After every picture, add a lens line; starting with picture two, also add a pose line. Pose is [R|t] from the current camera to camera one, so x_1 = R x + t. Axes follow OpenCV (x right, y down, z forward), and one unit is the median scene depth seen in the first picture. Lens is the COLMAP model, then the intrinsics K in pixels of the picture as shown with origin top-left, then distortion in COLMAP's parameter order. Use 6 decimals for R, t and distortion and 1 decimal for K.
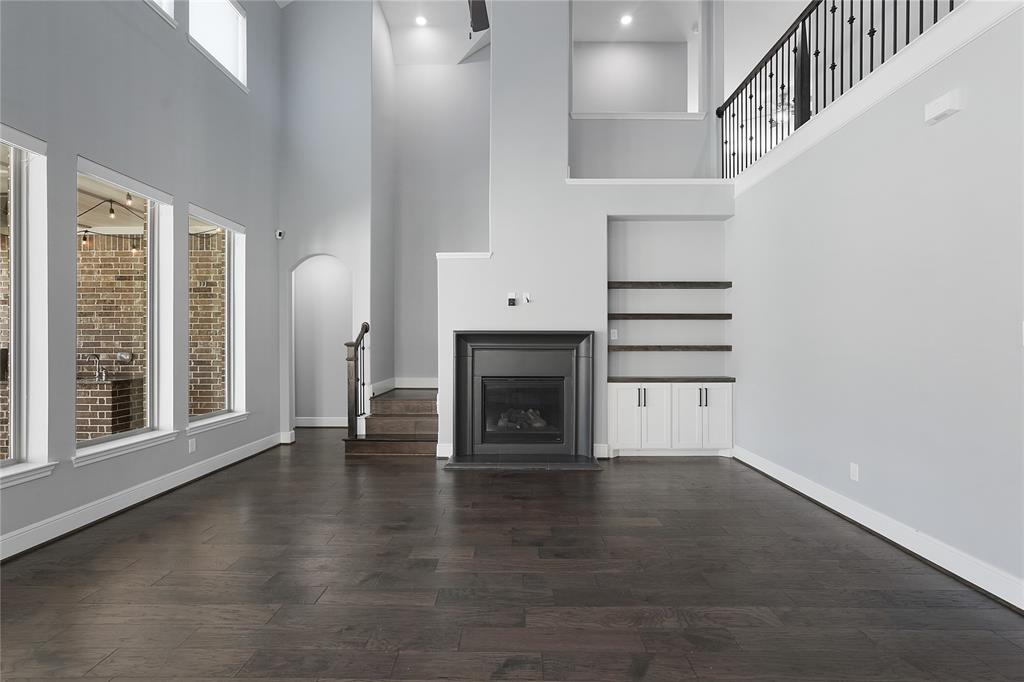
lens RADIAL K [[458.9, 0, 514.6], [0, 458.9, 338.9], [0, 0, 1]] dist [-0.009643, 0.004322]
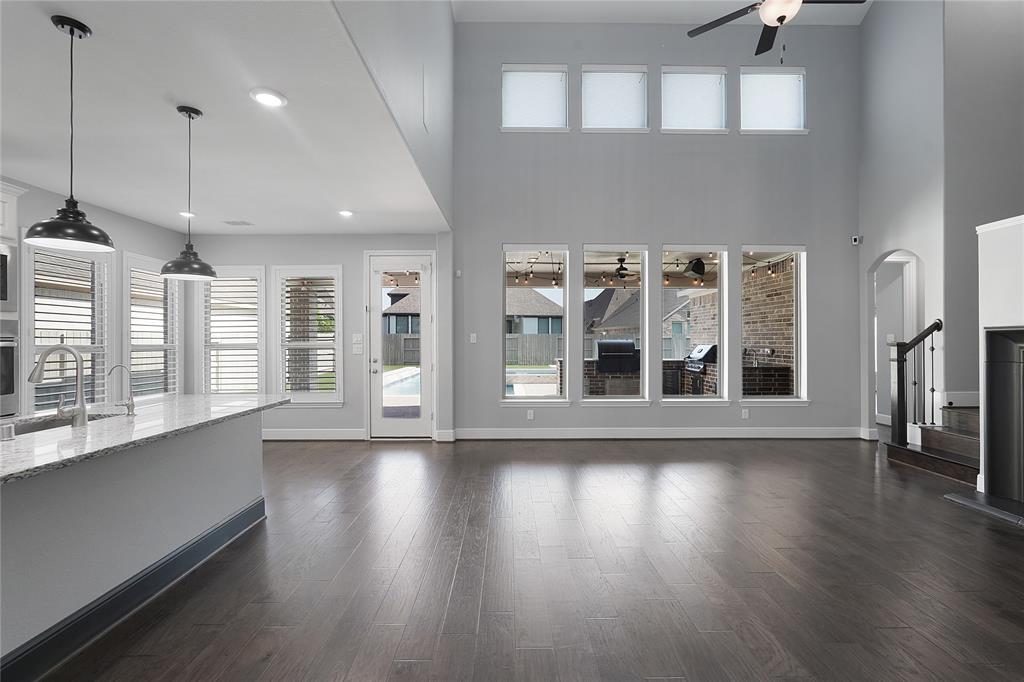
lens RADIAL K [[458.9, 0, 517.2], [0, 458.9, 335.8], [0, 0, 1]] dist [-0.009643, 0.004322]
pose [[0.029537, -0.009574, -0.999518, 0.580141], [0.004471, 0.999945, -0.009446, 0.000268], [0.999554, -0.004190, 0.029578, 0.203767]]
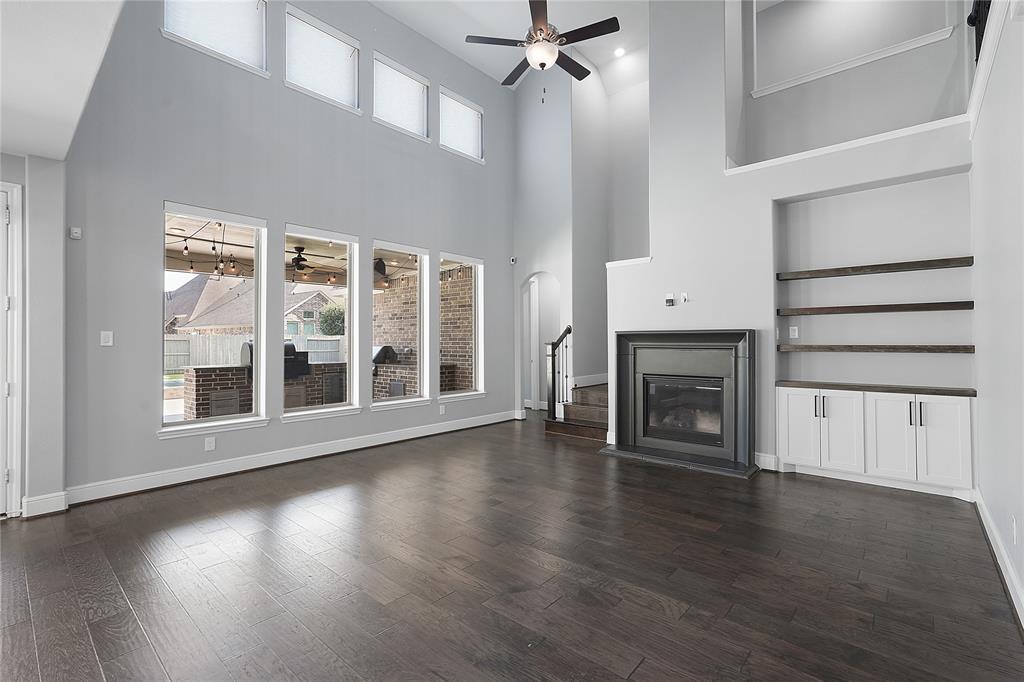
lens RADIAL K [[458.9, 0, 519.0], [0, 458.9, 335.6], [0, 0, 1]] dist [-0.009643, 0.004322]
pose [[0.763051, -0.010145, -0.646259, 0.399171], [0.005836, 0.999944, -0.008806, 0.000822], [0.646312, 0.002948, 0.763067, -0.003941]]
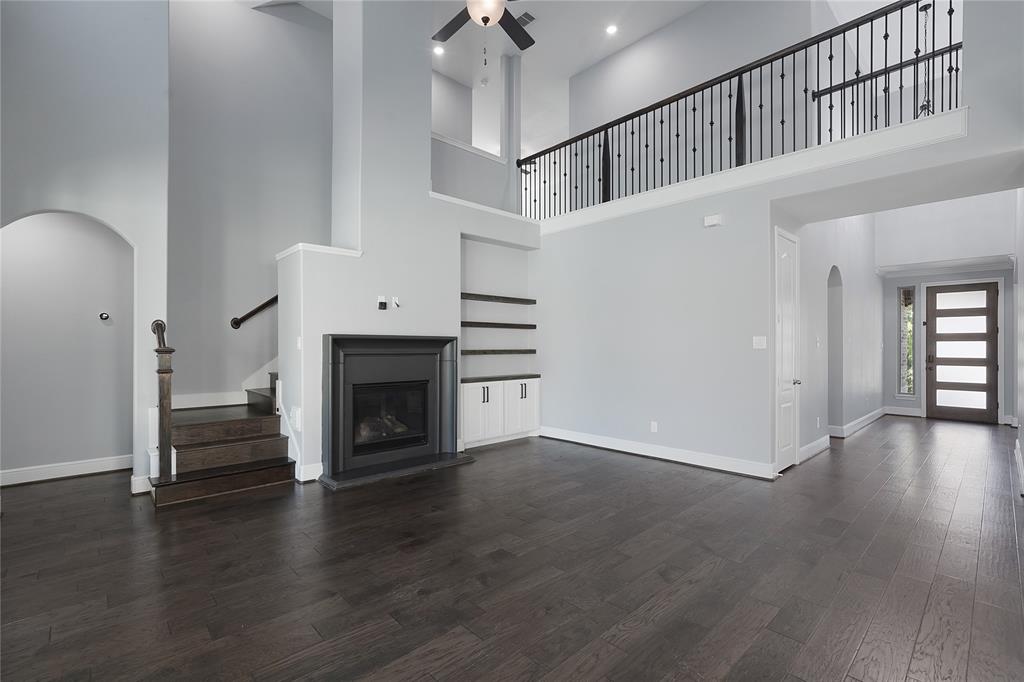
lens RADIAL K [[458.9, 0, 519.2], [0, 458.9, 345.5], [0, 0, 1]] dist [-0.009643, 0.004322]
pose [[0.720787, 0.000638, 0.693157, -0.466795], [-0.003763, 0.999988, 0.002993, -0.000576], [-0.693147, -0.004766, 0.720781, 0.102880]]
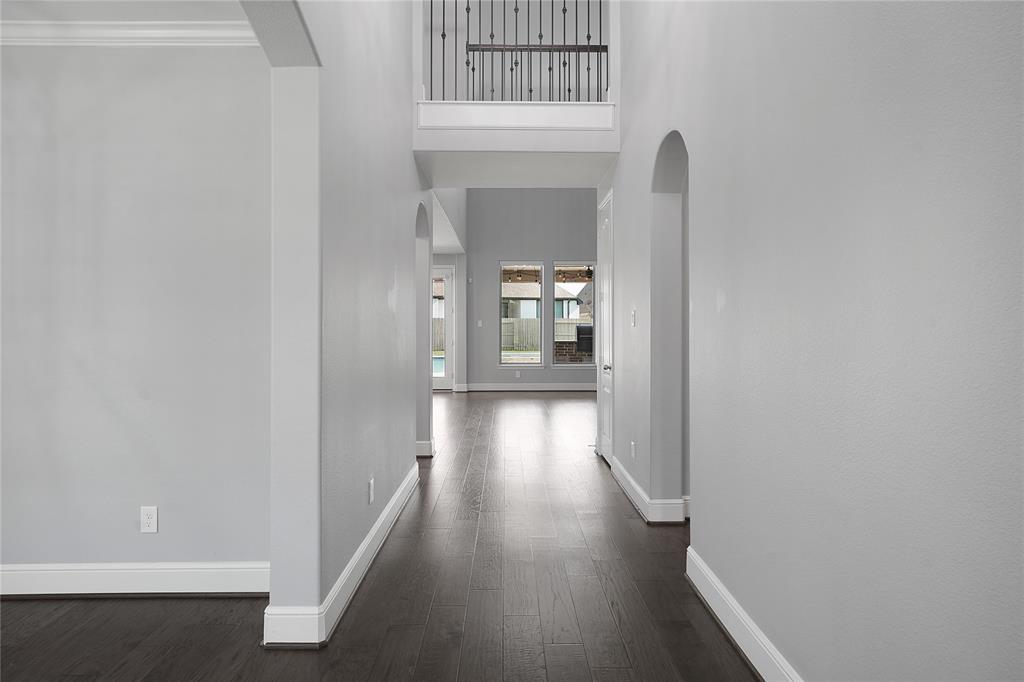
lens RADIAL K [[561.6, 0, 519.5], [0, 561.6, 317.2], [0, 0, 1]] dist [0.000361, 0.000376]
pose [[0.037409, -0.014598, -0.999193, 1.552534], [0.003993, 0.999887, -0.014459, 0.002211], [0.999292, -0.003449, 0.037463, 0.197463]]
